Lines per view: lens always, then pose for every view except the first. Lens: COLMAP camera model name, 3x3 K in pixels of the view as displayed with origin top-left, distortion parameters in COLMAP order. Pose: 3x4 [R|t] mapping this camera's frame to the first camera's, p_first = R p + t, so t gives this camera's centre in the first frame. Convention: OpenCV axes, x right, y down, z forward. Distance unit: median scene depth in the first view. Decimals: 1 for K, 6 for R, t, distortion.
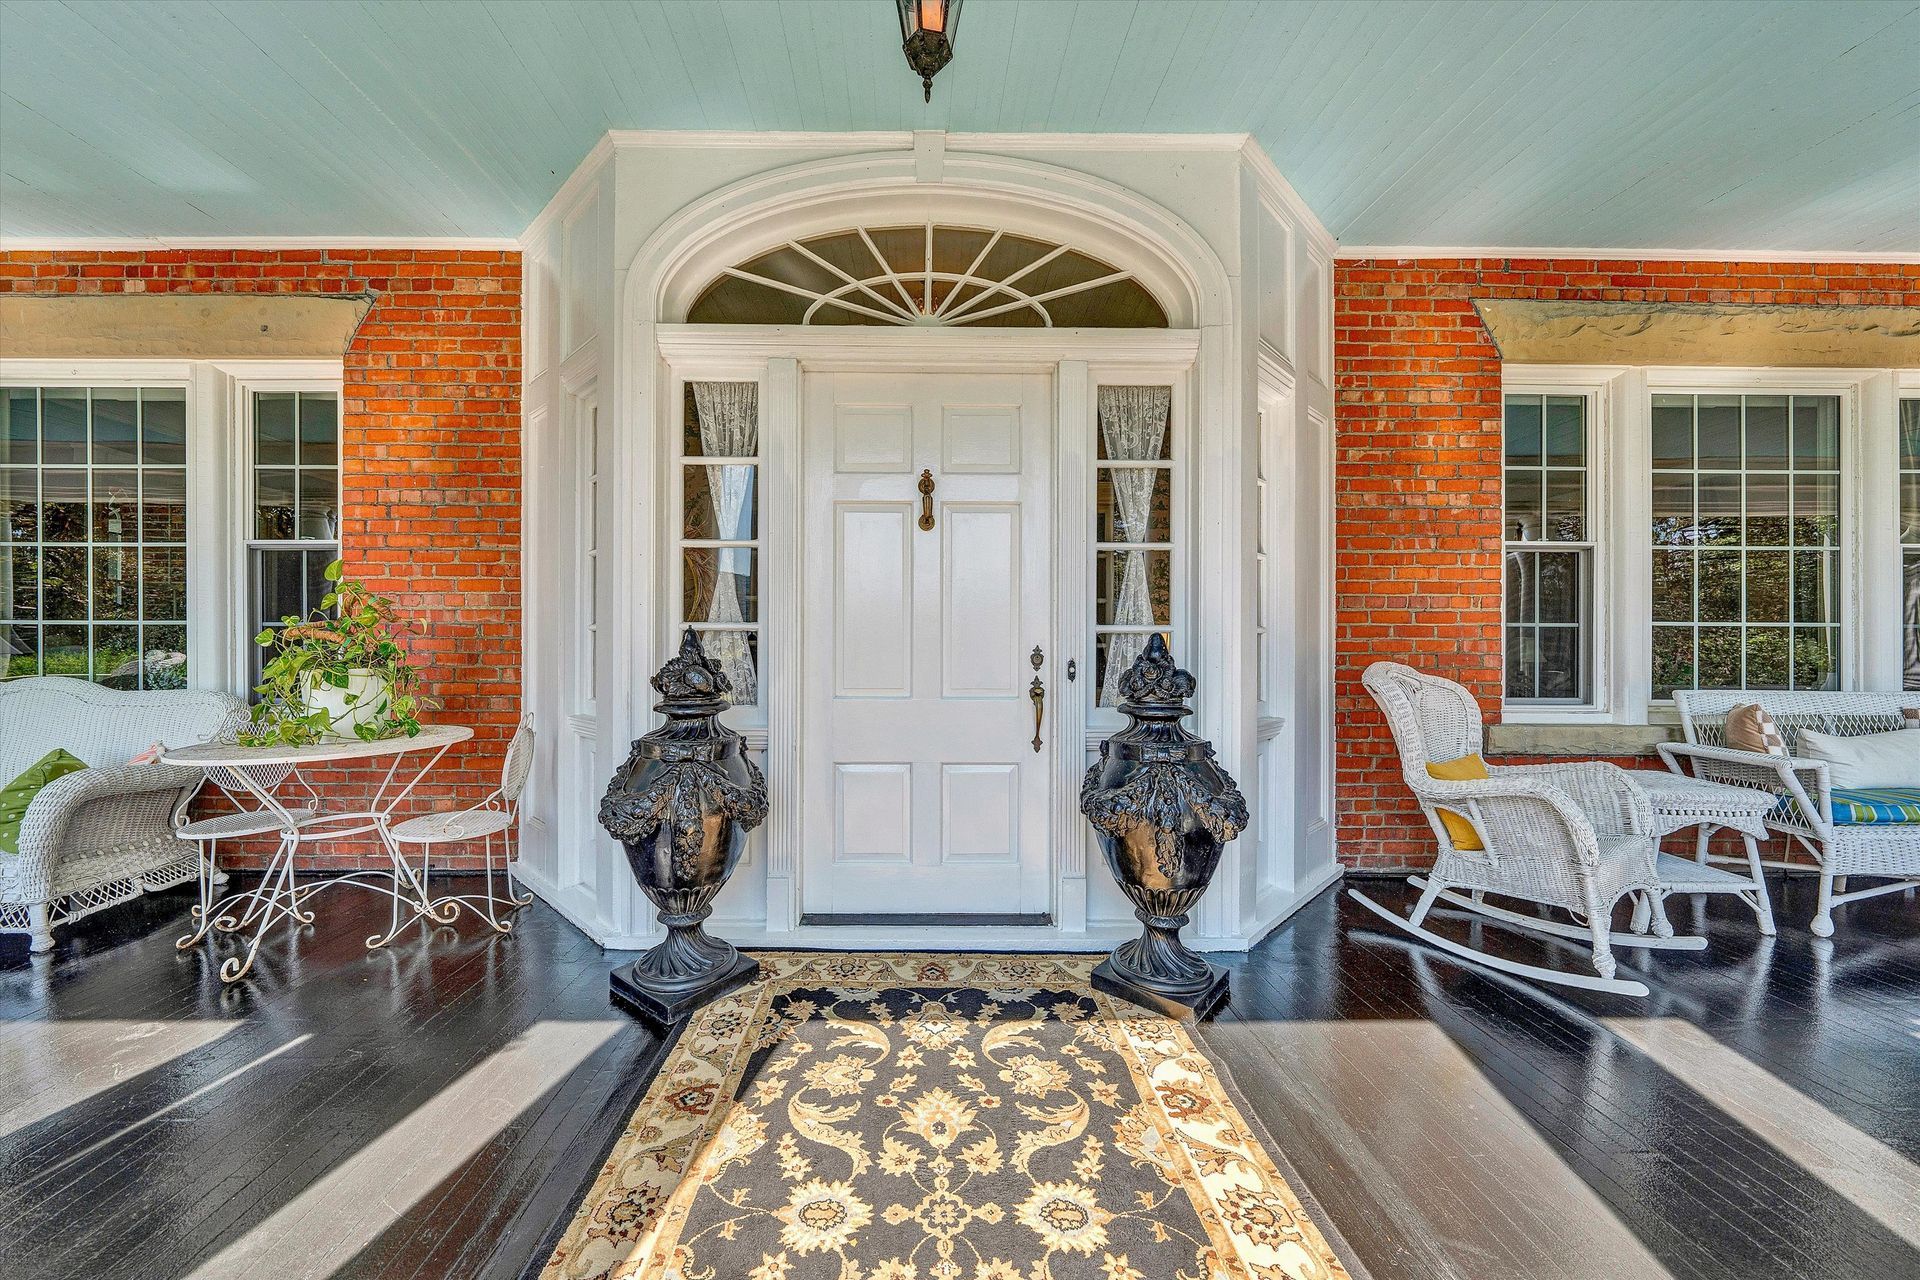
lens RADIAL K [[678.8, 0, 956.8], [0, 678.8, 638.7], [0, 0, 1]] dist [-0.000068, 0.000007]
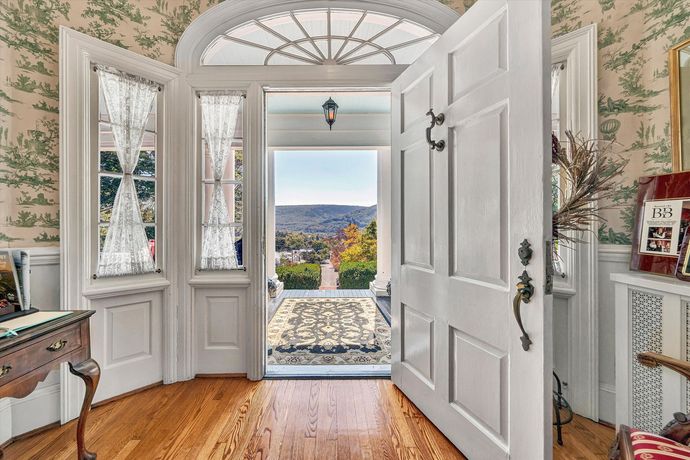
lens RADIAL K [[244.0, 0, 343.0], [0, 244.0, 229.7], [0, 0, 1]] dist [-0.000068, 0.000007]
pose [[-0.999995, 0.000204, -0.003189, -0.104404], [0.000208, 0.999999, -0.001386, 0.000261], [0.003188, -0.001386, -0.999994, 2.271882]]
